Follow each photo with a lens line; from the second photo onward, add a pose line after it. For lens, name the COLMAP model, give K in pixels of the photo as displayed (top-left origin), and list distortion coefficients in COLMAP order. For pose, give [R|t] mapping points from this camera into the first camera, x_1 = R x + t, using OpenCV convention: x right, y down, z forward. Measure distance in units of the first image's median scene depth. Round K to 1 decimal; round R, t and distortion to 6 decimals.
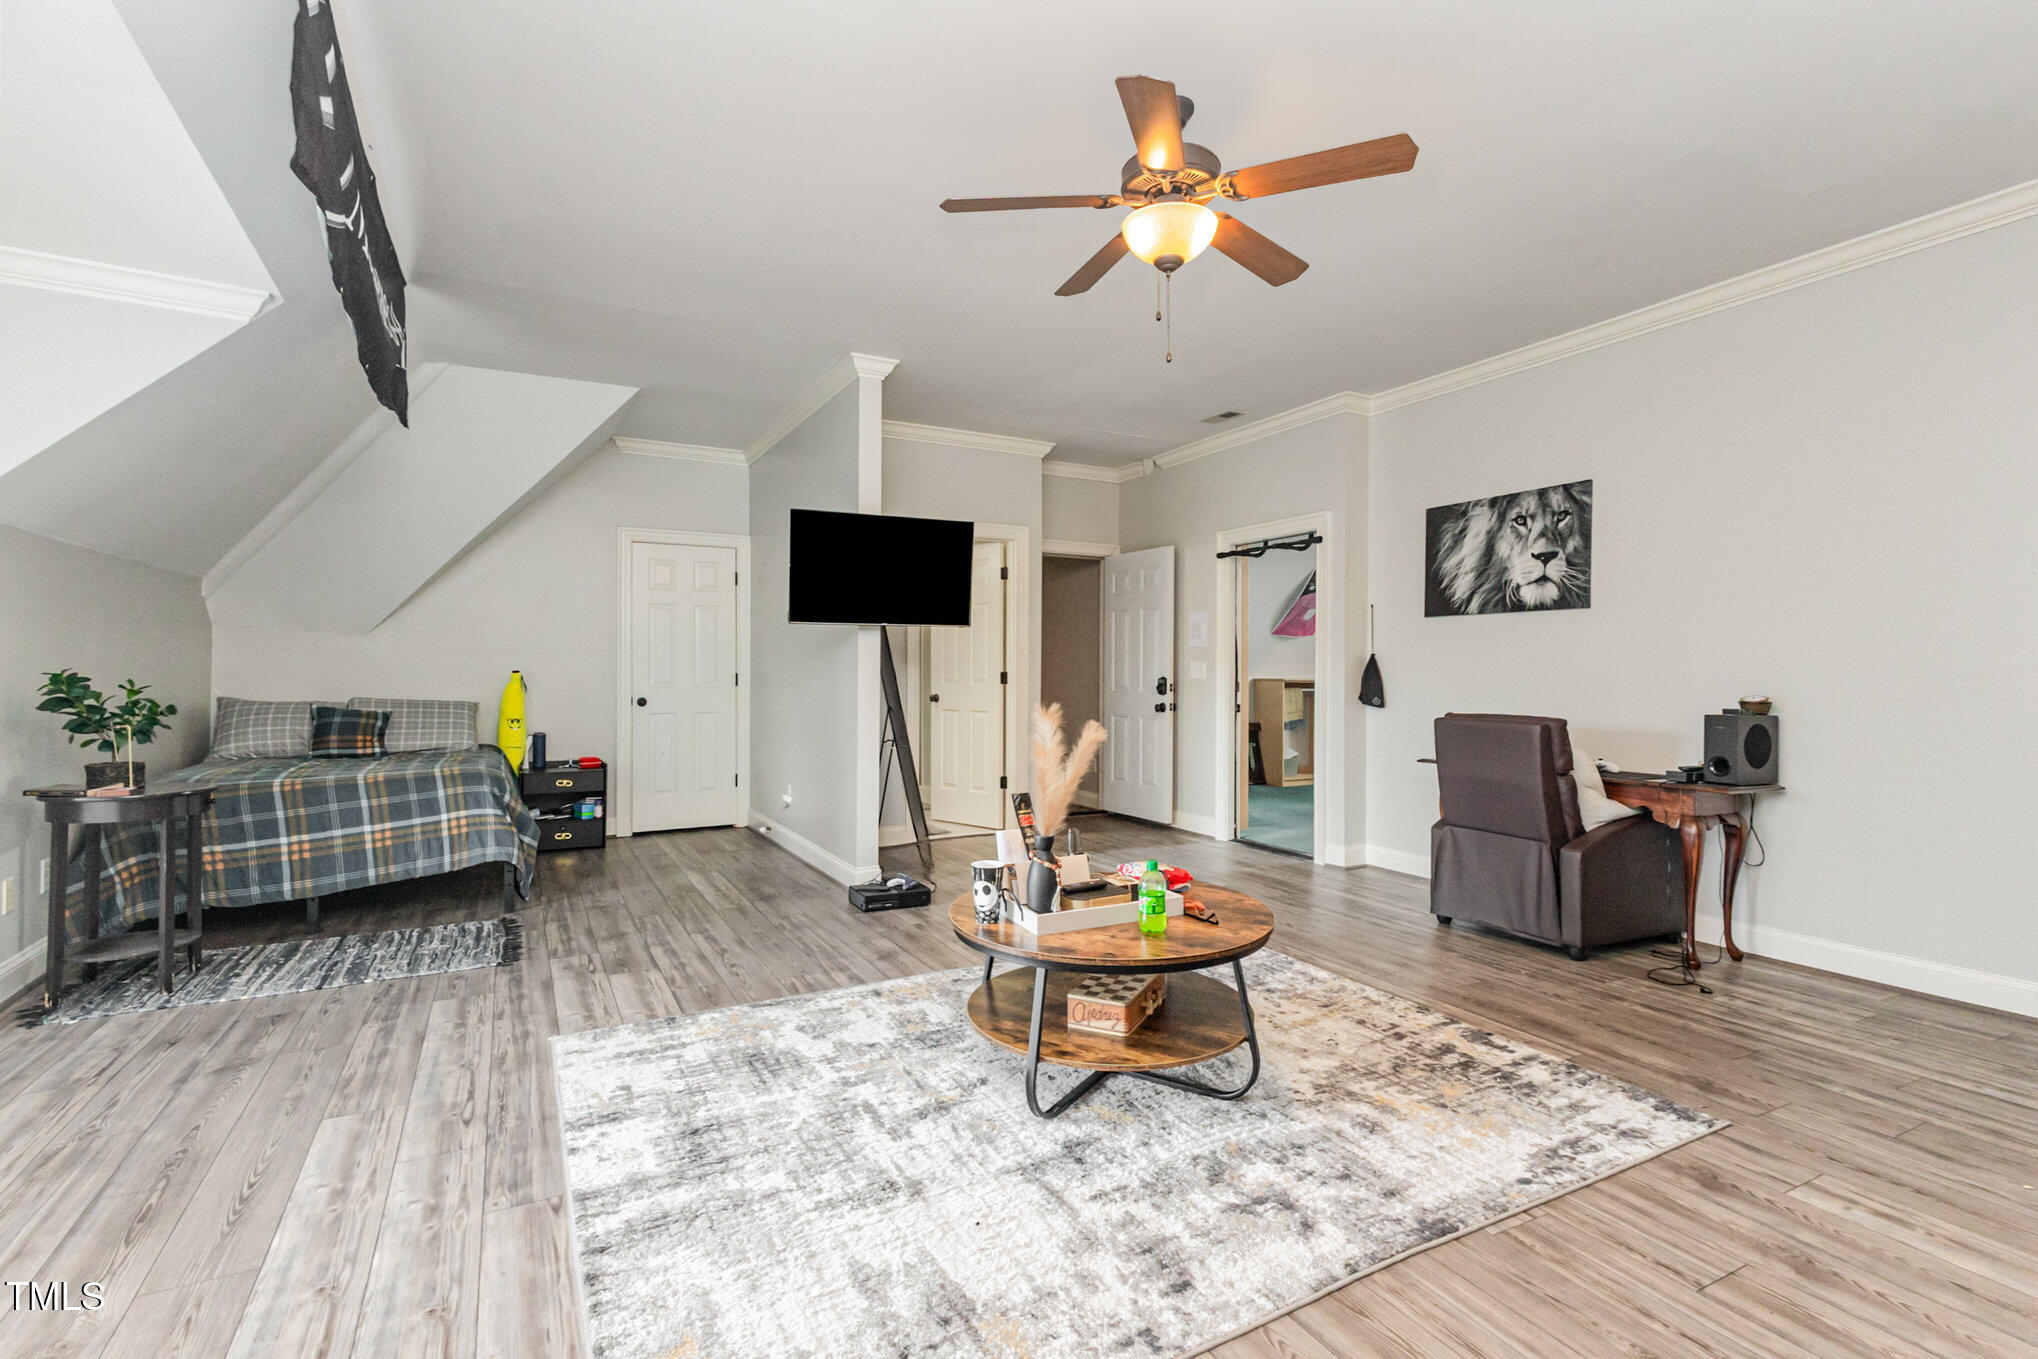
lens RADIAL K [[939.7, 0, 1014.5], [0, 939.7, 677.7], [0, 0, 1]] dist [0.023703, -0.004247]
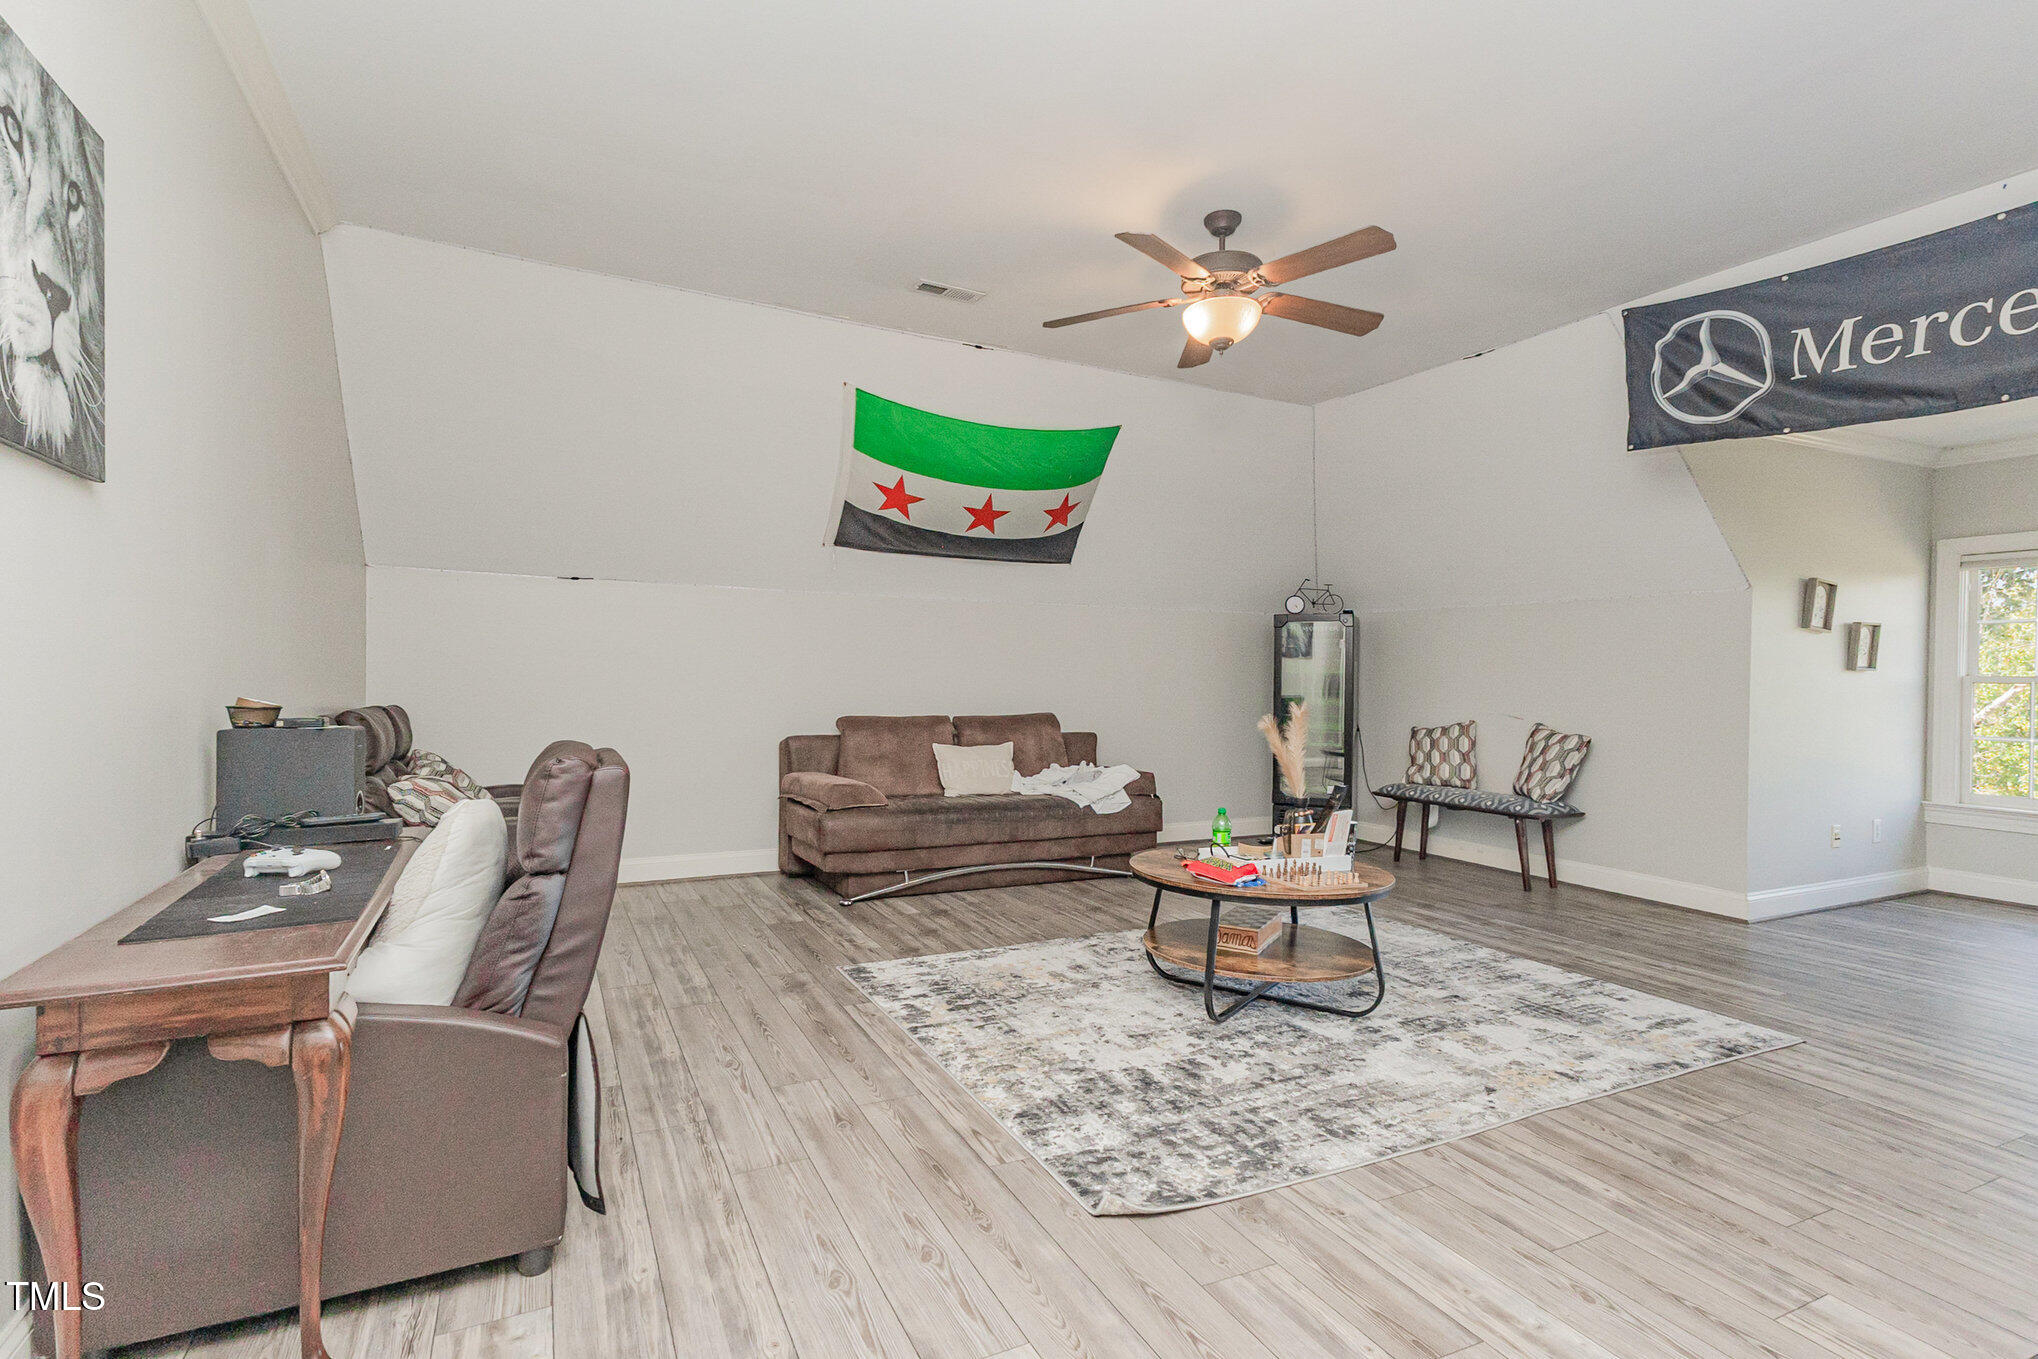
lens RADIAL K [[939.7, 0, 1019.7], [0, 939.7, 683.0], [0, 0, 1]] dist [0.023703, -0.004247]
pose [[-0.999128, -0.018792, 0.037277, 0.361351], [-0.018432, 0.999780, 0.009986, -0.006857], [-0.037457, 0.009290, -0.999255, 2.182317]]
